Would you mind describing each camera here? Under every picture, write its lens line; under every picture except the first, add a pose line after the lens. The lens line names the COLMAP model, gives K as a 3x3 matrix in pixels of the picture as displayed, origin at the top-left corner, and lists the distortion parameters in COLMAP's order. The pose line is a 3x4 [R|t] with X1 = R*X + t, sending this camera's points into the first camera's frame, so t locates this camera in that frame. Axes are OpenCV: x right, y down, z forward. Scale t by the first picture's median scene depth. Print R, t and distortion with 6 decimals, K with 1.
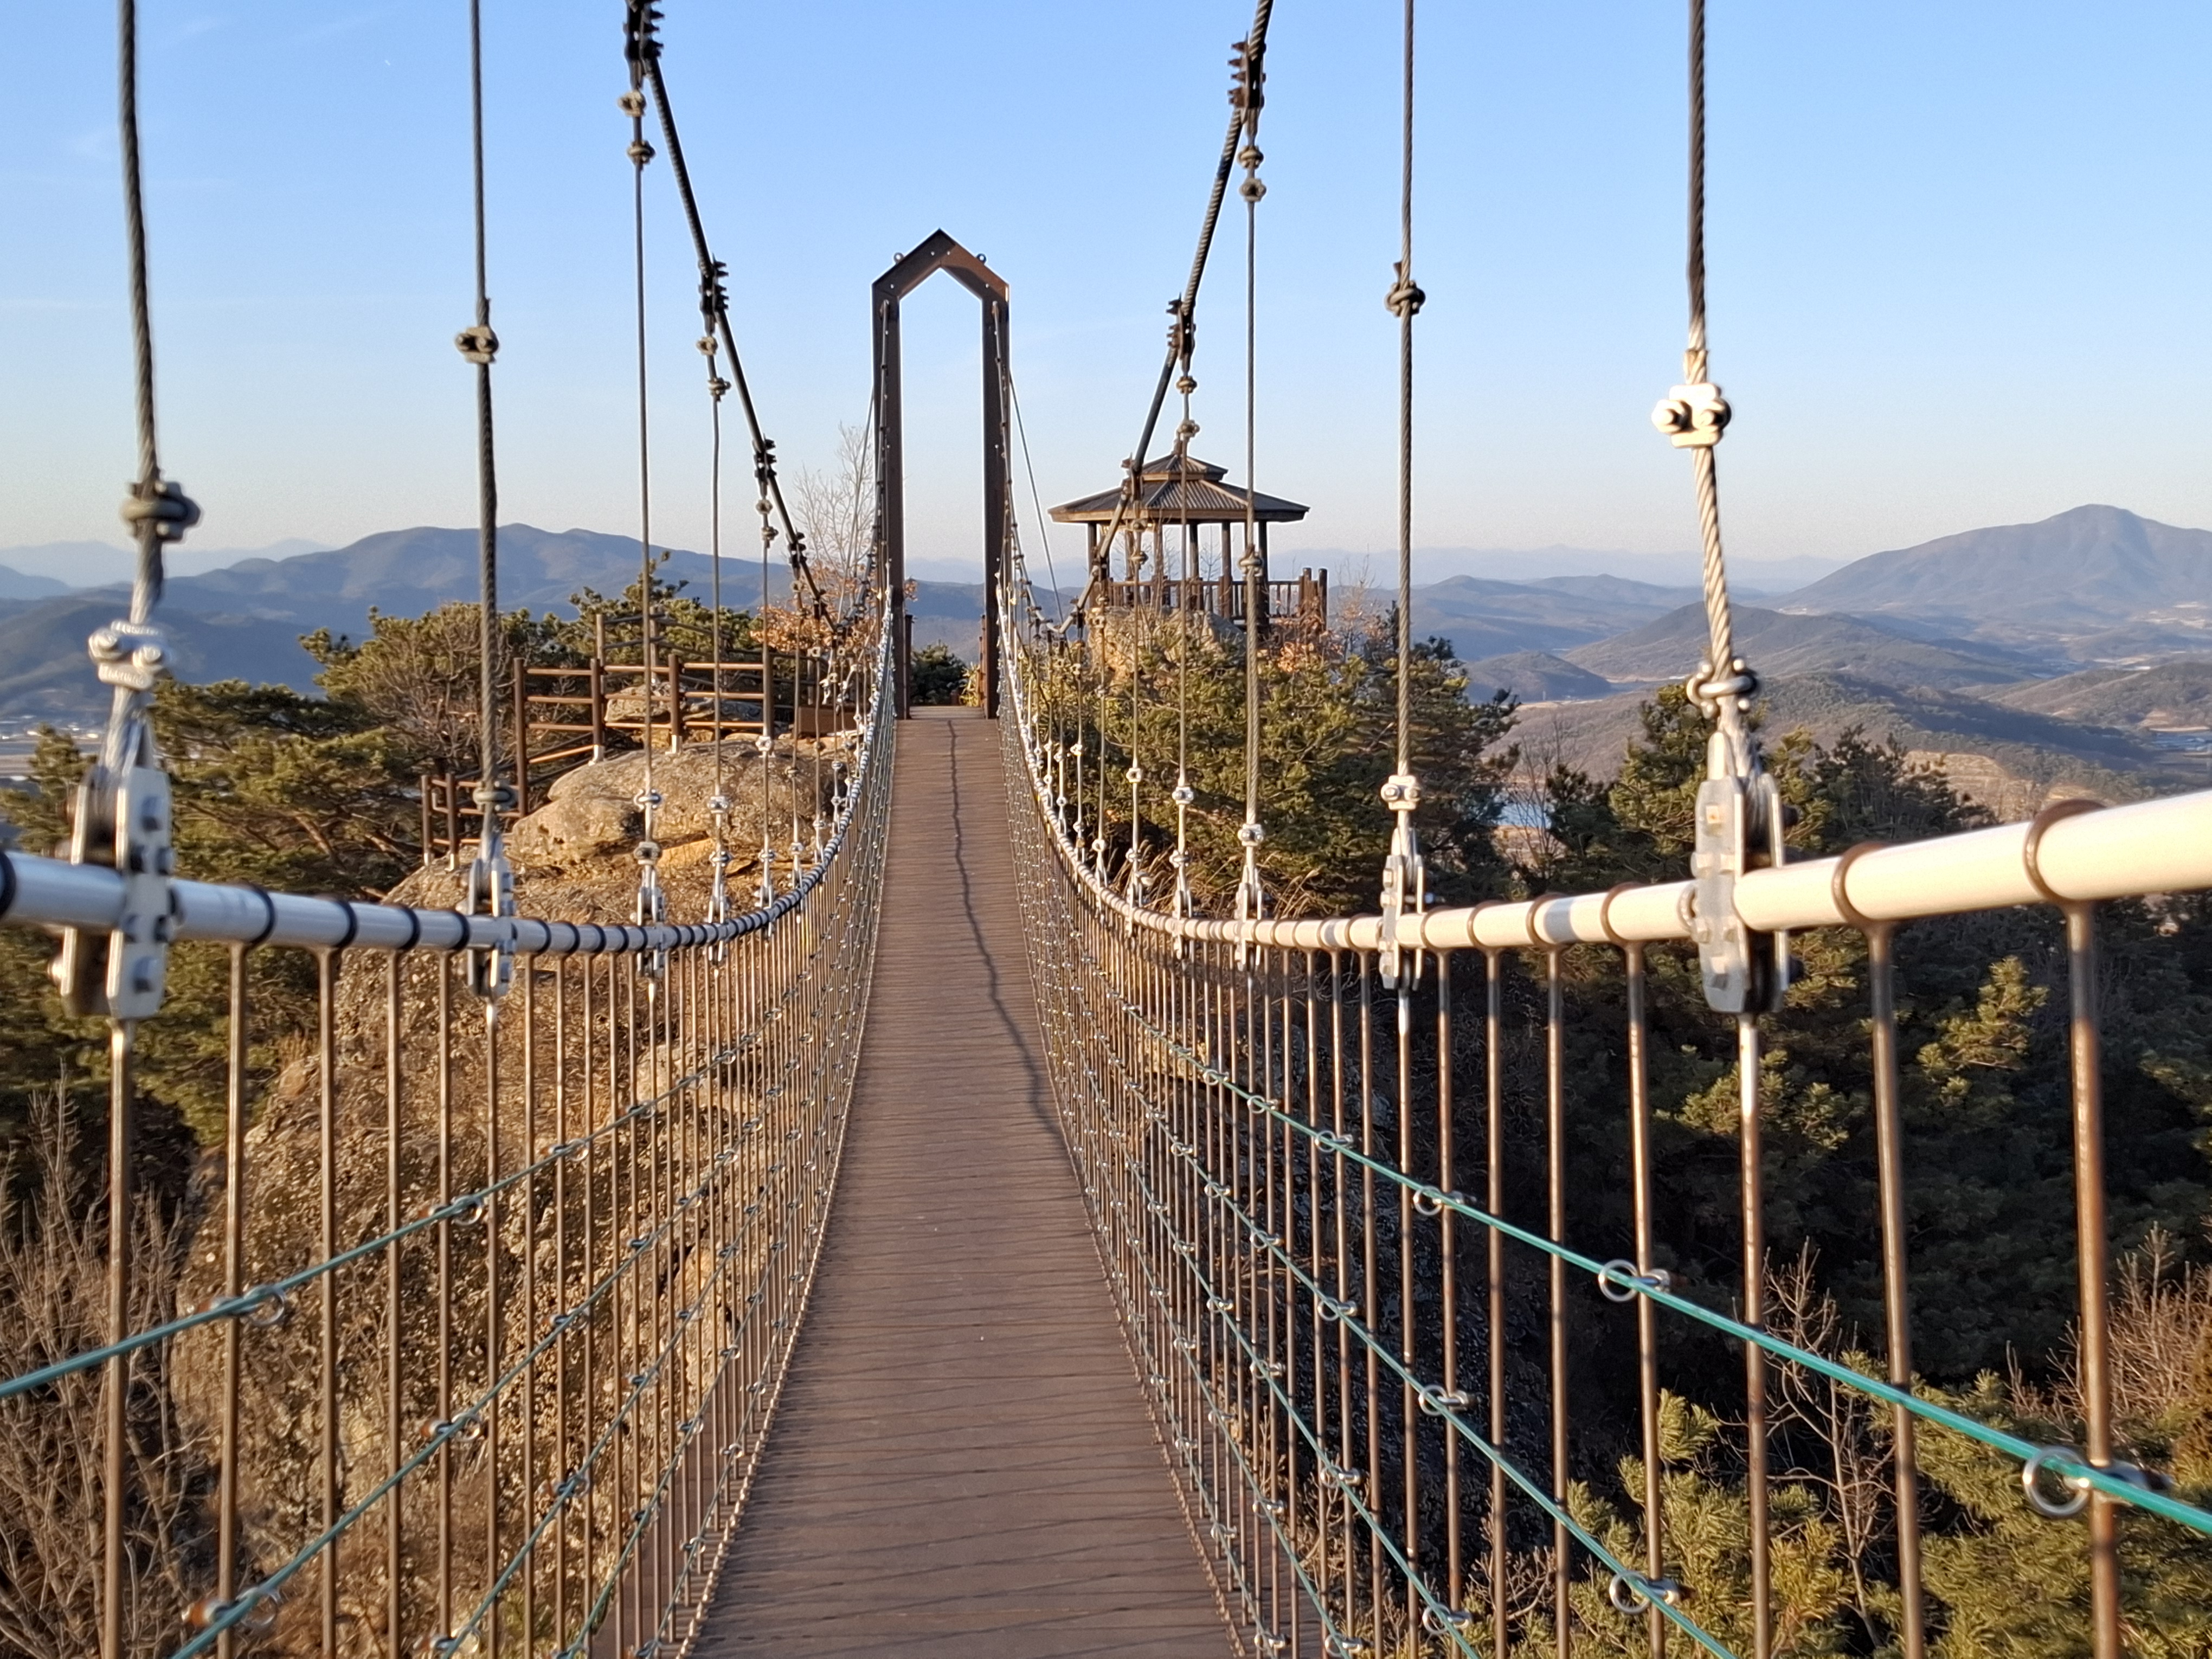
lens RADIAL K [[2339.3, 0, 1106.0], [0, 2339.3, 829.5], [0, 0, 1]] dist [0.072008, -0.004397]
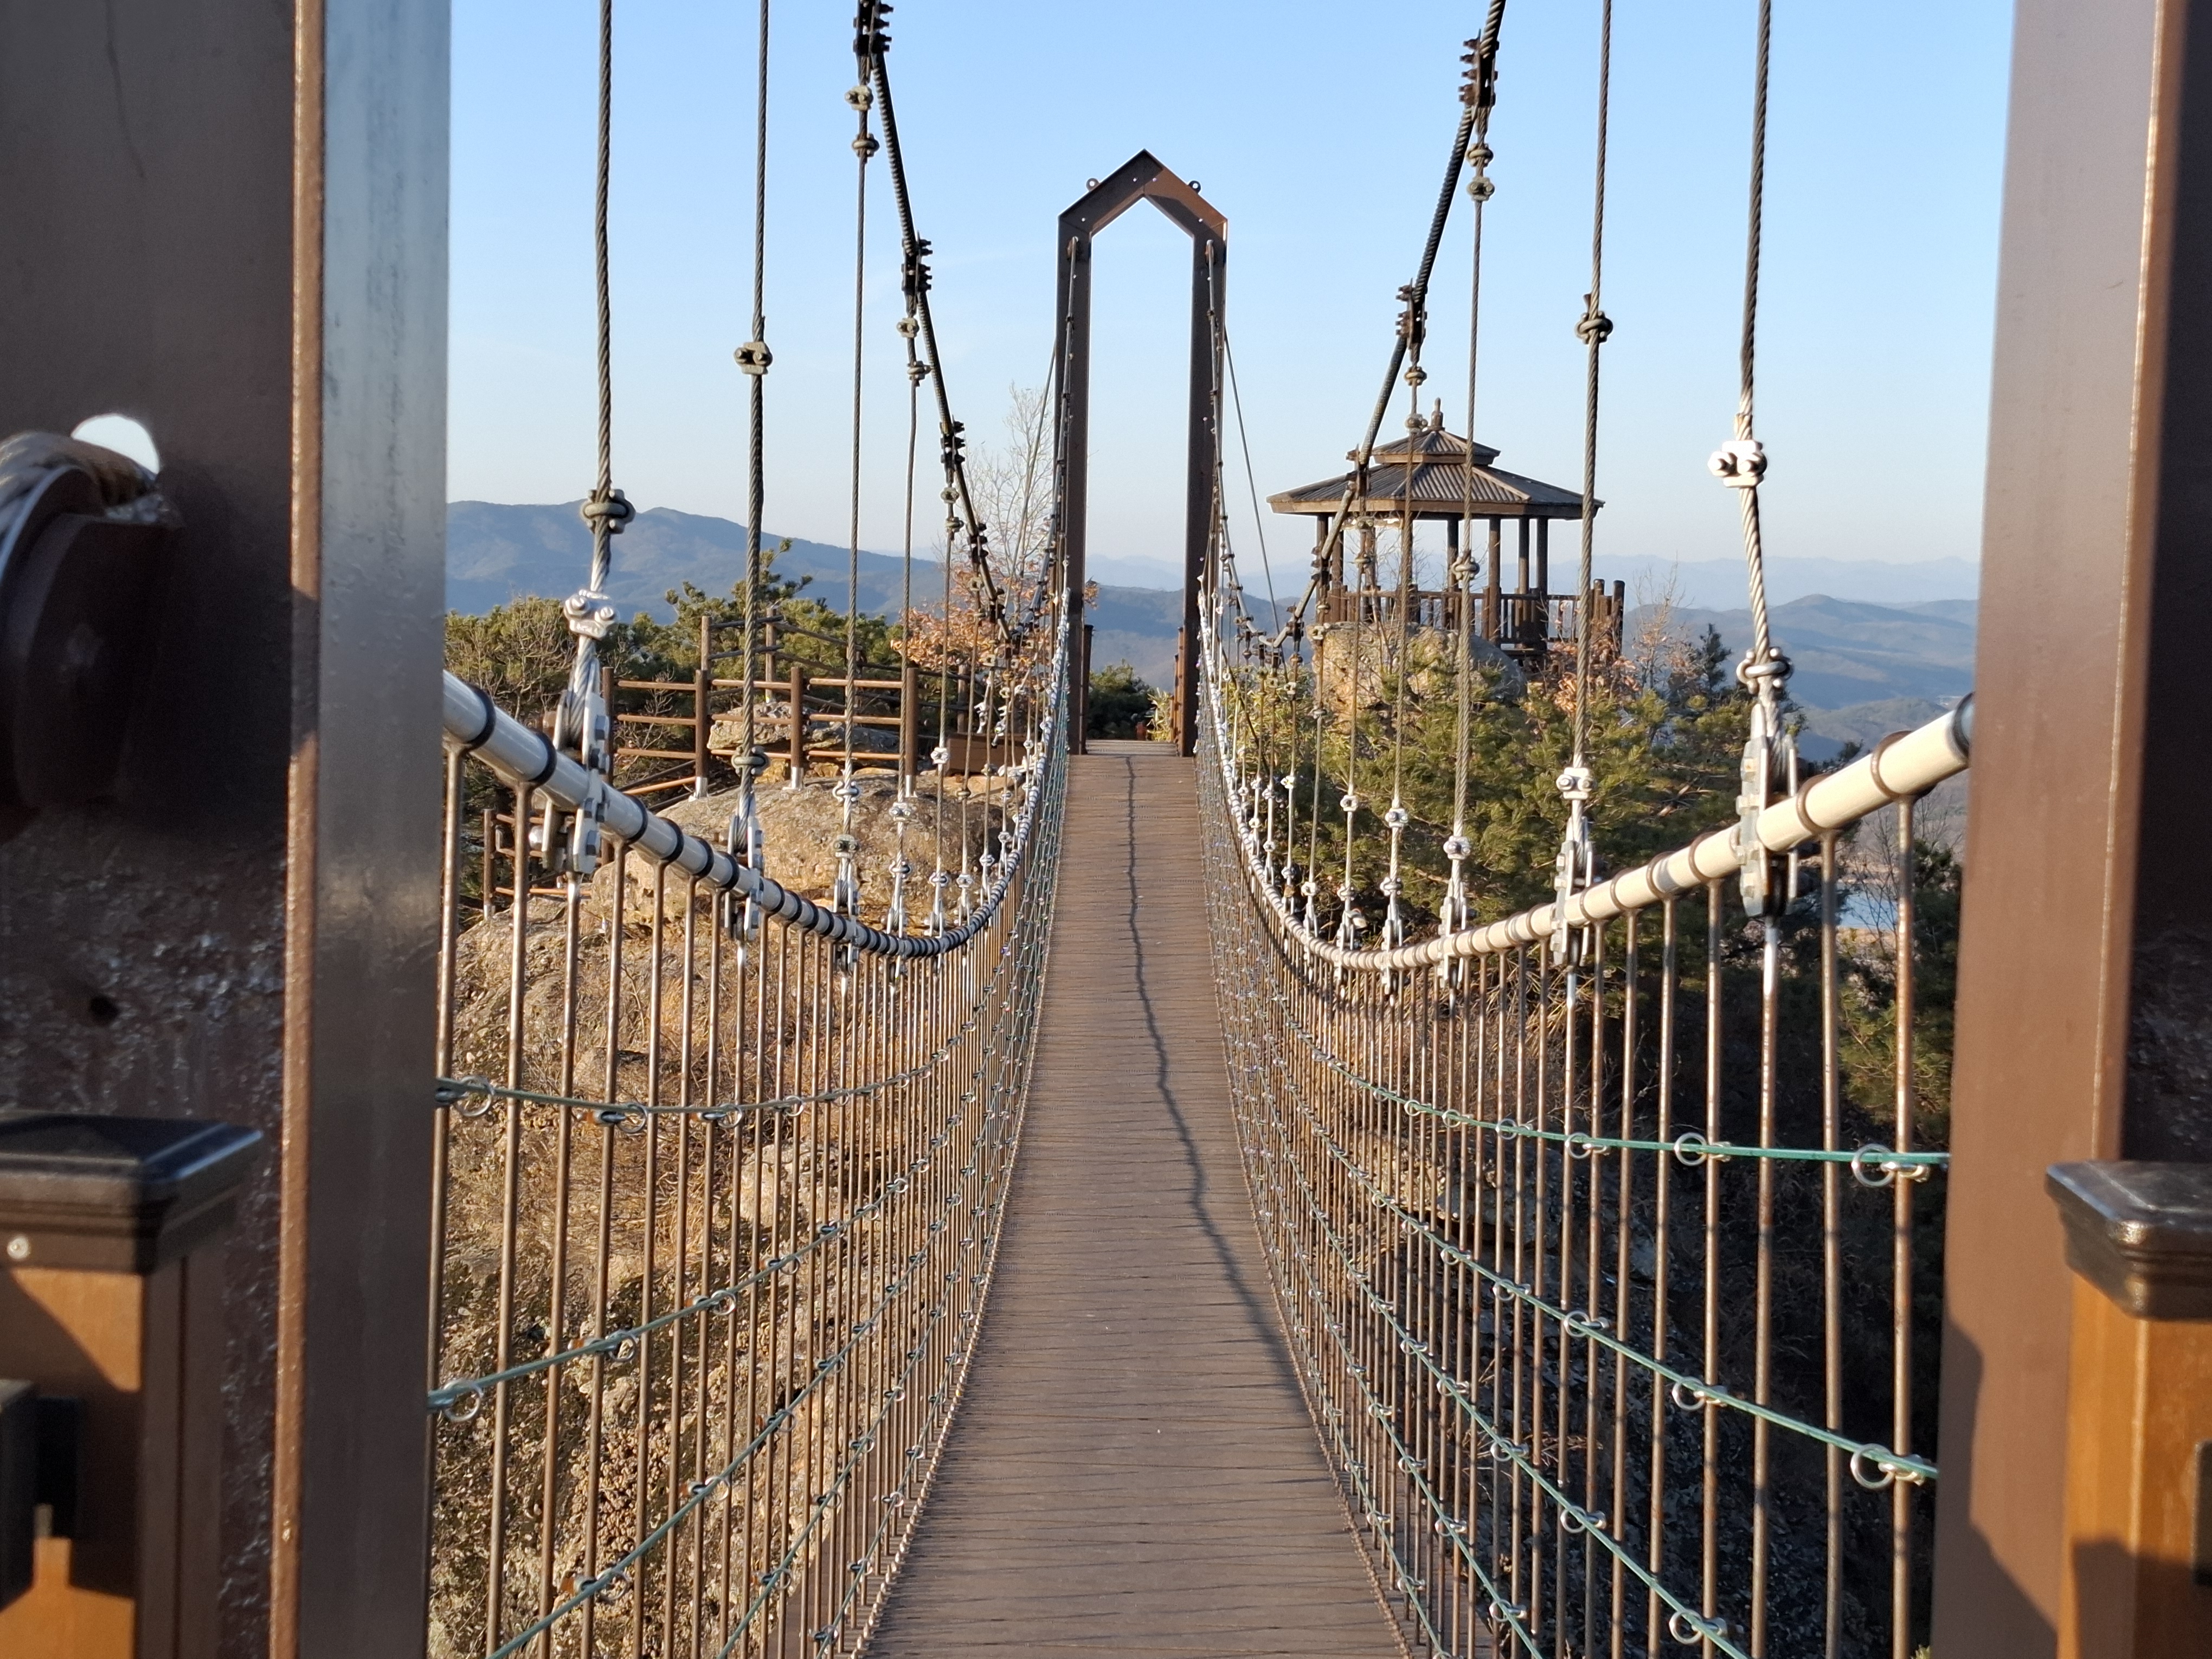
lens RADIAL K [[2376.9, 0, 1106.0], [0, 2376.9, 829.5], [0, 0, 1]] dist [0.027074, 0.013272]
pose [[0.995841, 0.033391, -0.084769, -0.006729], [-0.033526, 0.999438, -0.000167, -0.021261], [0.084716, 0.003009, 0.996401, 0.184994]]
